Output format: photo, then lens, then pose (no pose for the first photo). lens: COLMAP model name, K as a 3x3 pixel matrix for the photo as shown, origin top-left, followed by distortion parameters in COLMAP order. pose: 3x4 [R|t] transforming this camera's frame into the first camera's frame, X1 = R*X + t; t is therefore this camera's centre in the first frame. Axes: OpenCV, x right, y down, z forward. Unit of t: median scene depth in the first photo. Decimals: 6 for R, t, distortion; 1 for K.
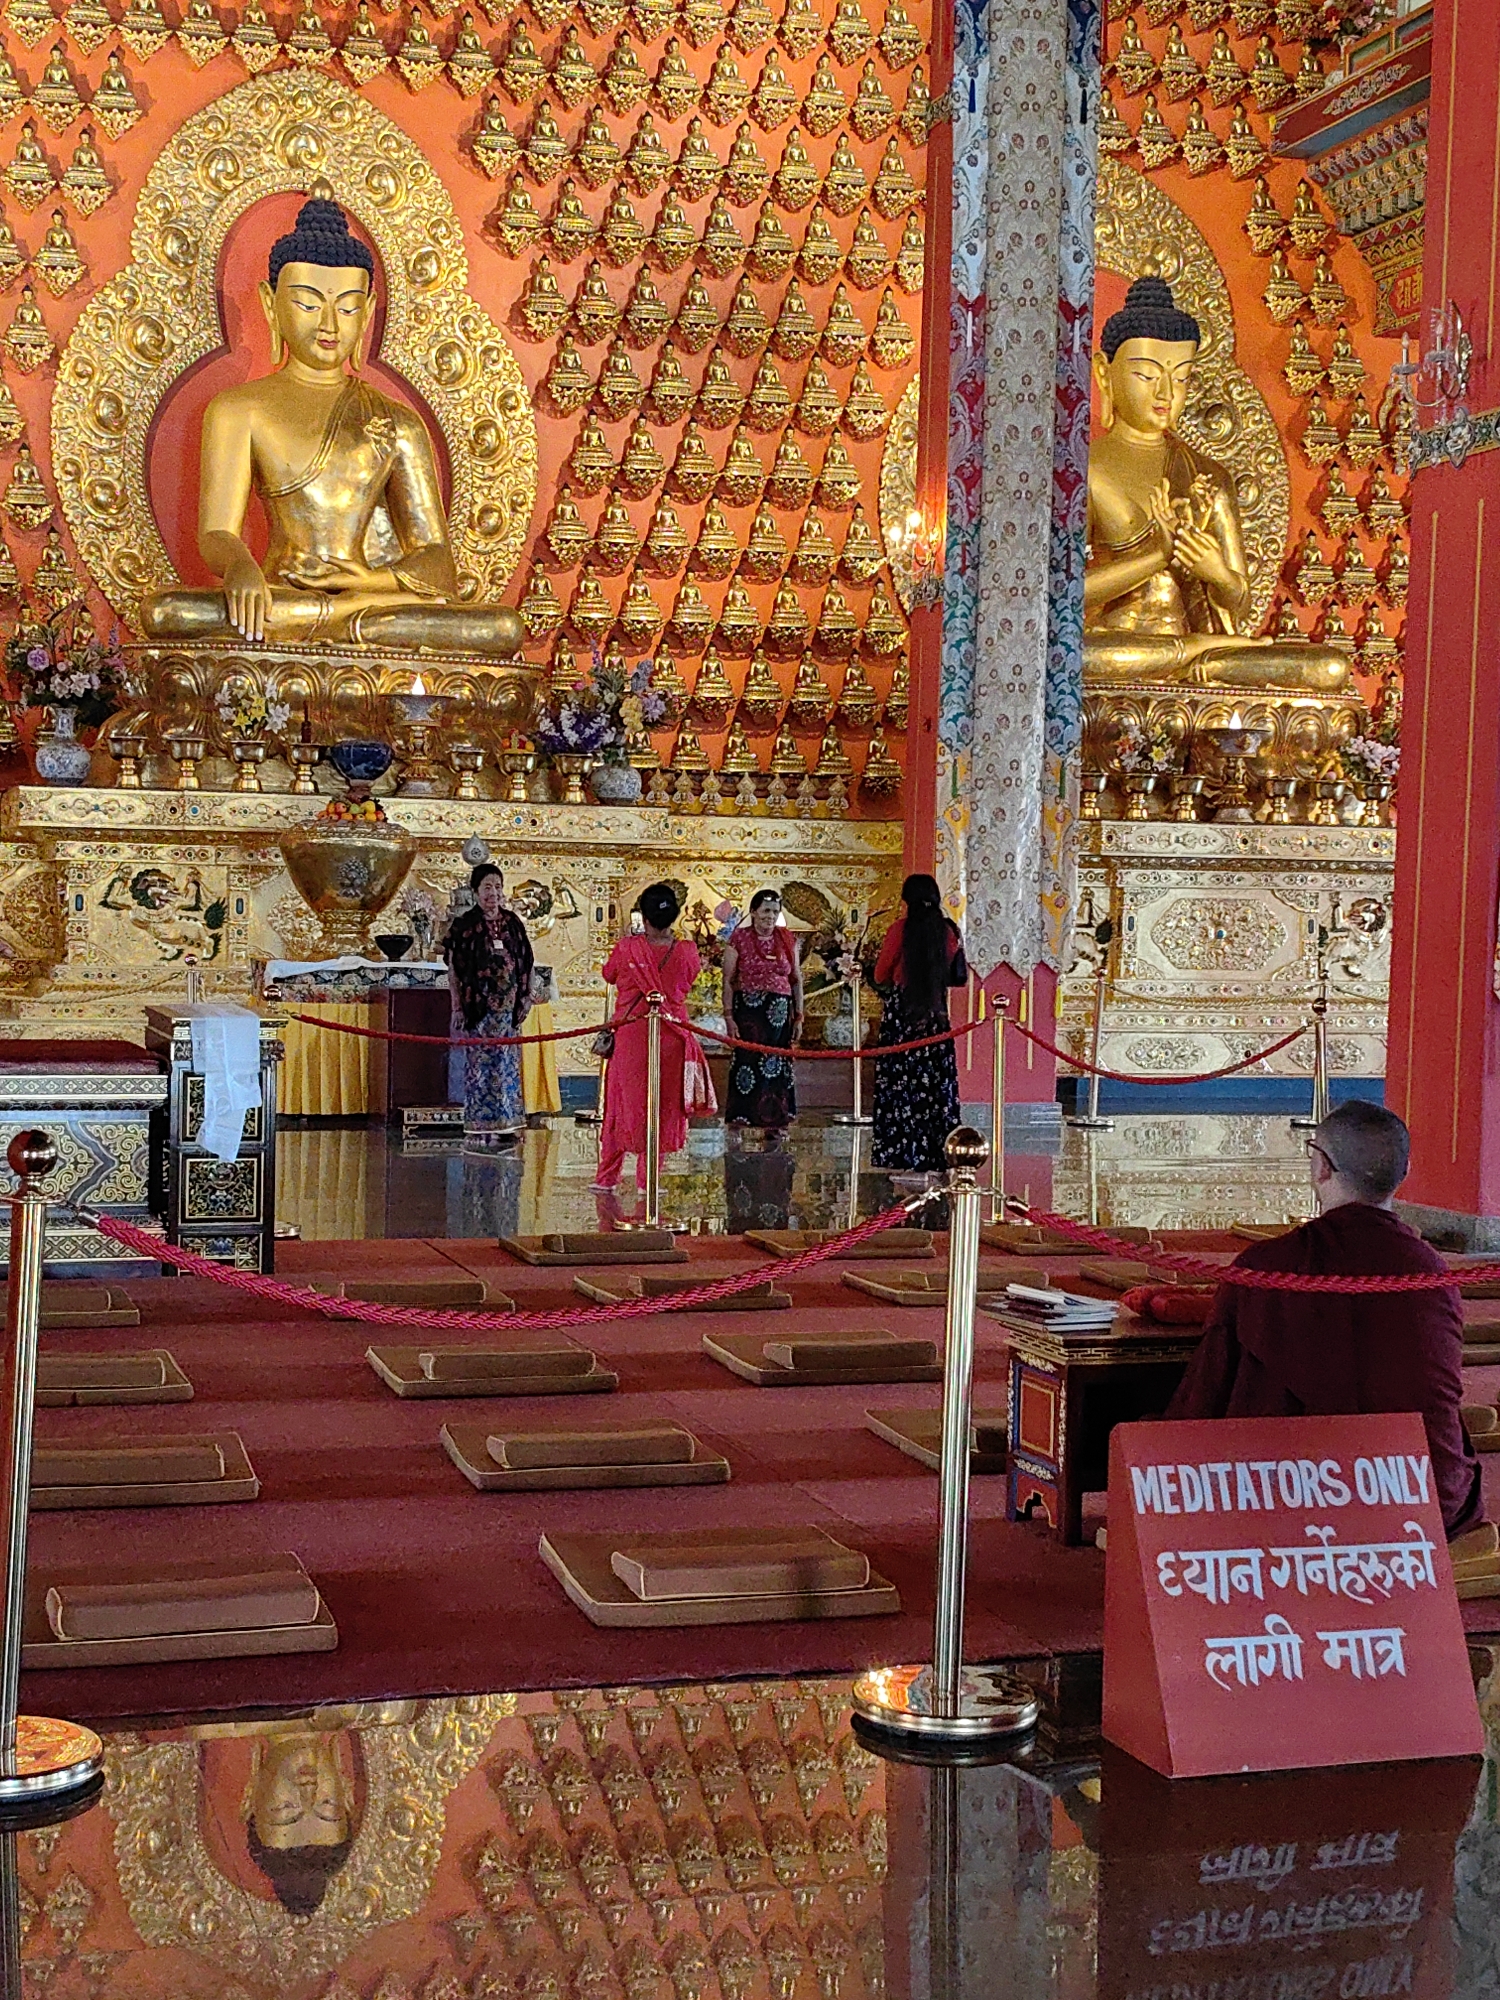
lens RADIAL K [[2818.9, 0, 757.4], [0, 2818.9, 1055.0], [0, 0, 1]] dist [0.195232, -0.721704]
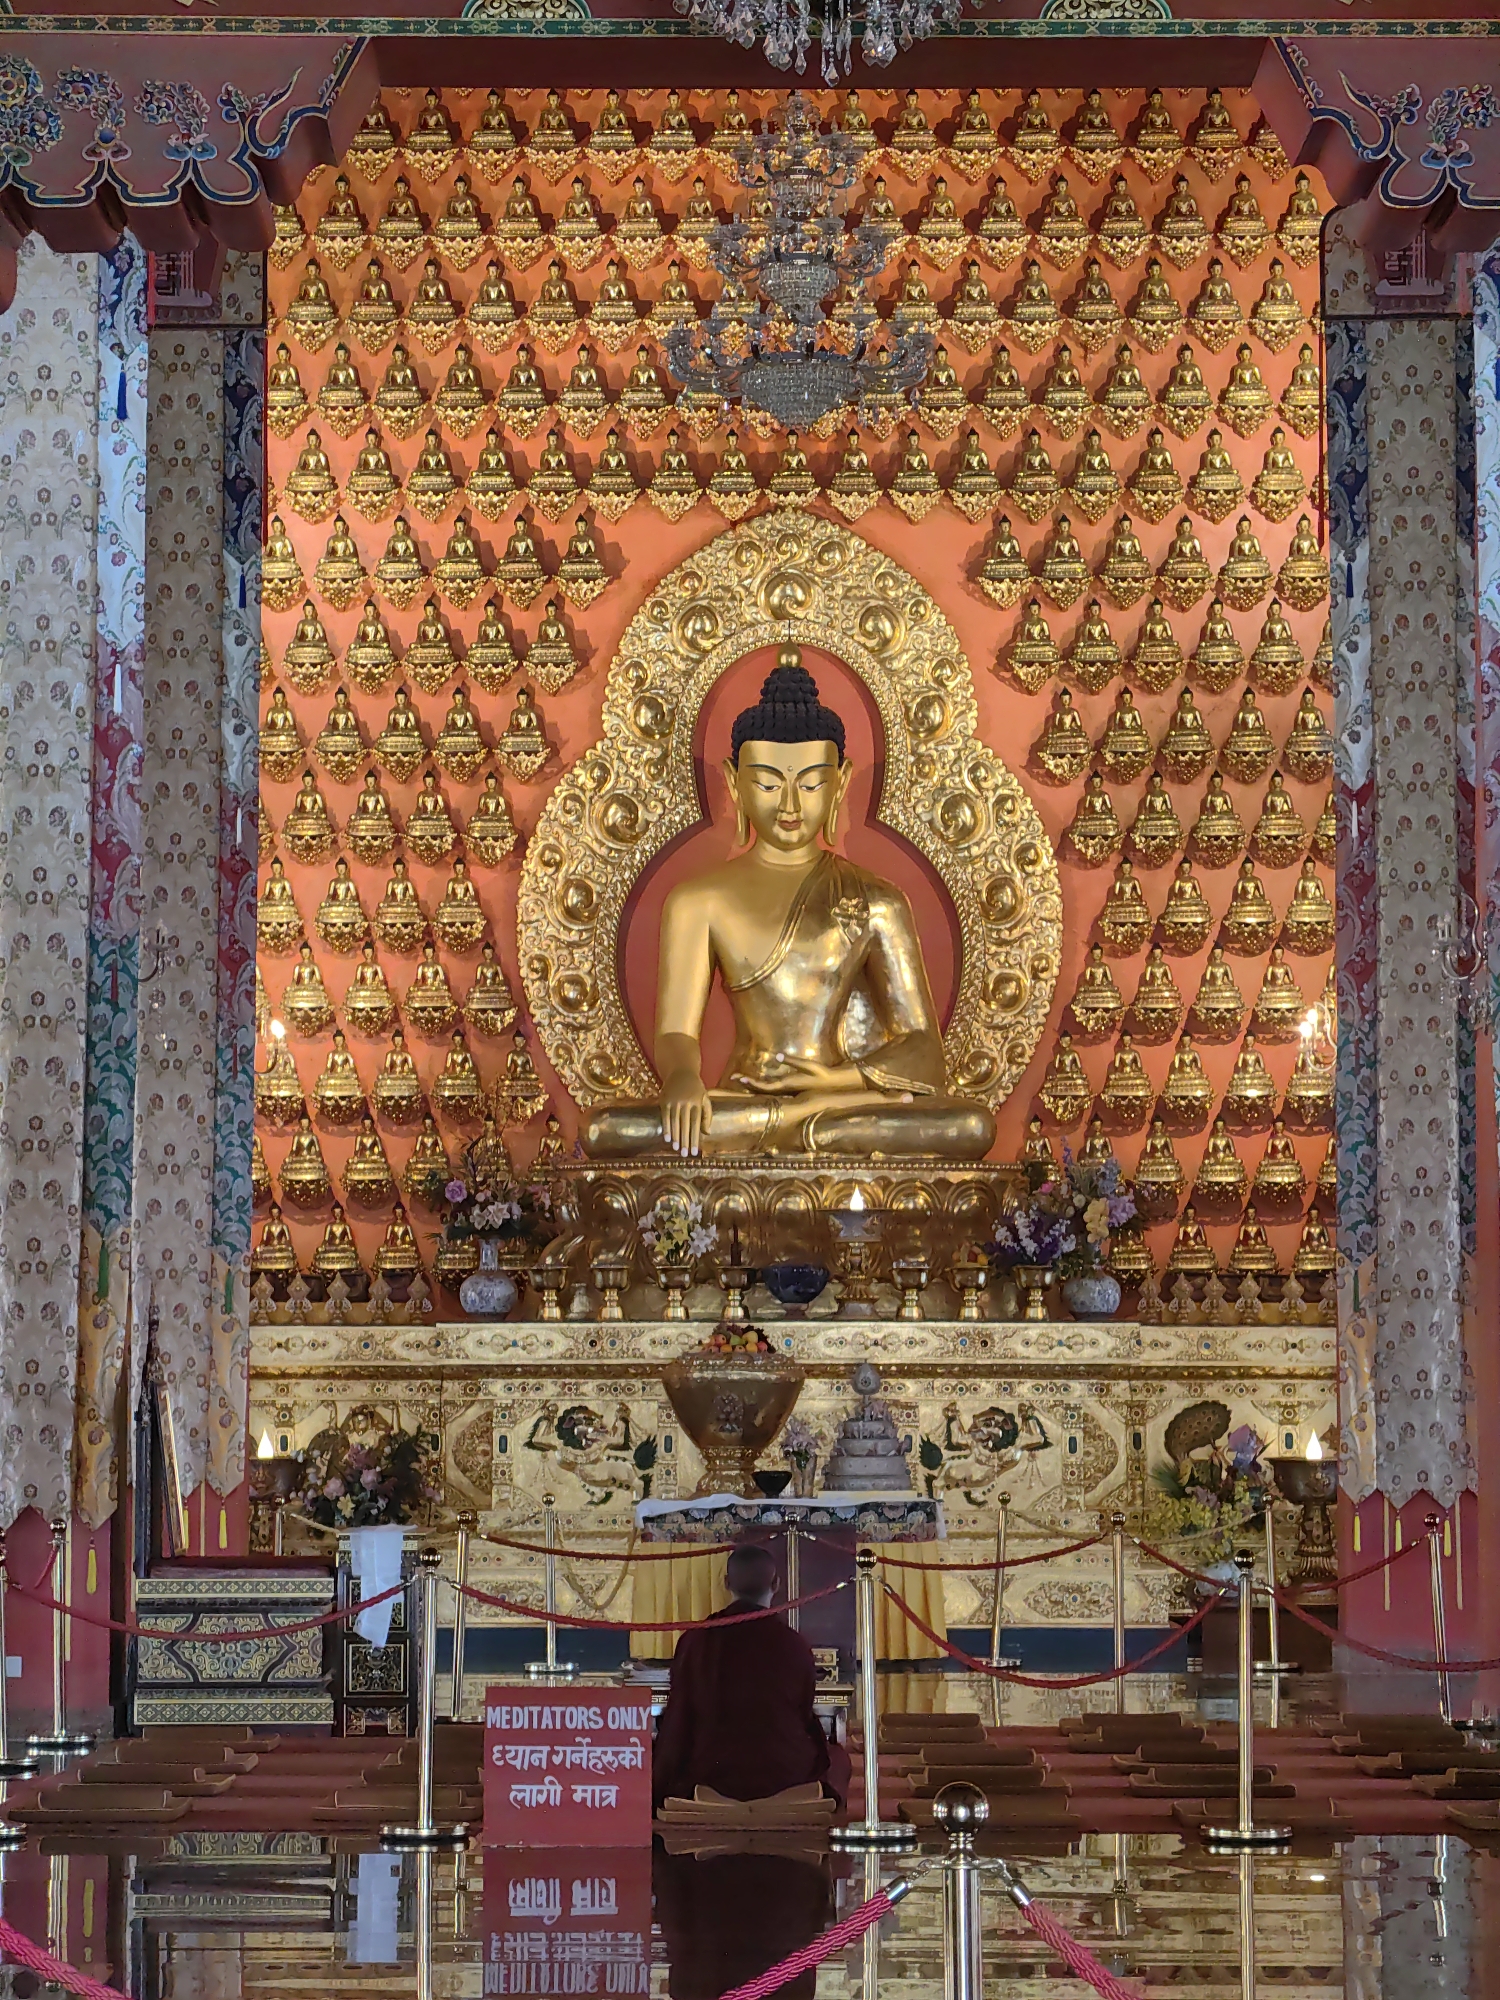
lens RADIAL K [[5514.5, 0, 750.0], [0, 5514.5, 1000.0], [0, 0, 1]] dist [0.082965, 1.388993]
pose [[0.953915, -0.043177, -0.296953, 0.343991], [0.003920, 0.991303, -0.131544, 0.036542], [0.300050, 0.124318, 0.945788, -0.637468]]
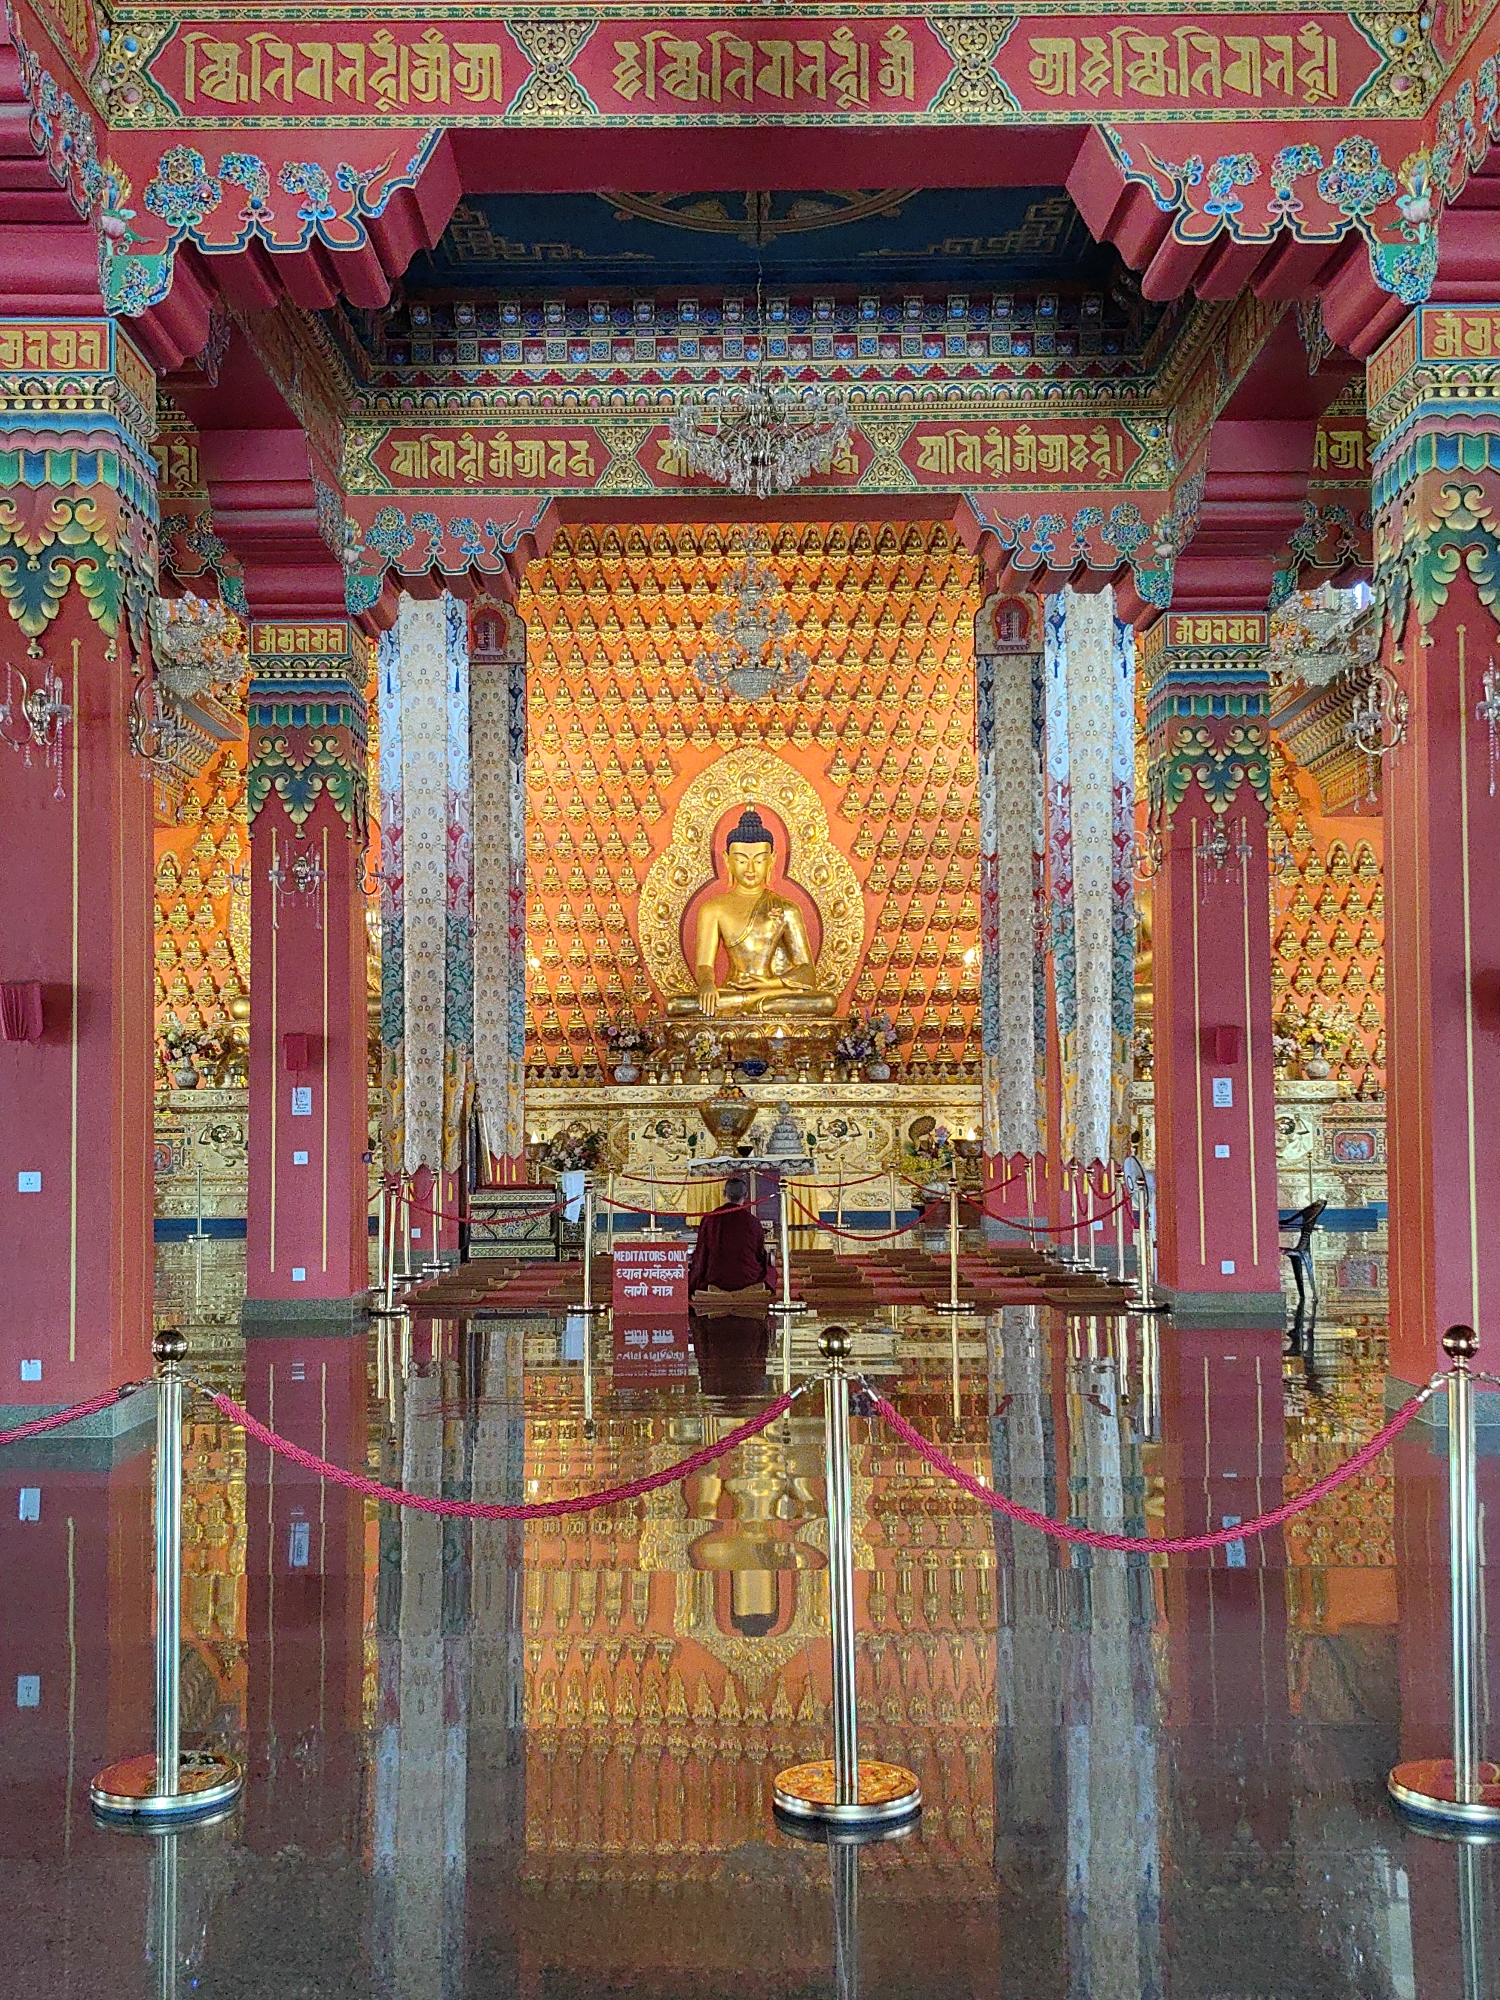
lens RADIAL K [[2169.7, 0, 750.0], [0, 2169.7, 1000.0], [0, 0, 1]] dist [0.185838, -0.004483]
pose [[0.955130, -0.045402, -0.292685, 0.318693], [0.012141, 0.993352, -0.114471, 0.033137], [0.295937, 0.105781, 0.949332, -0.548332]]
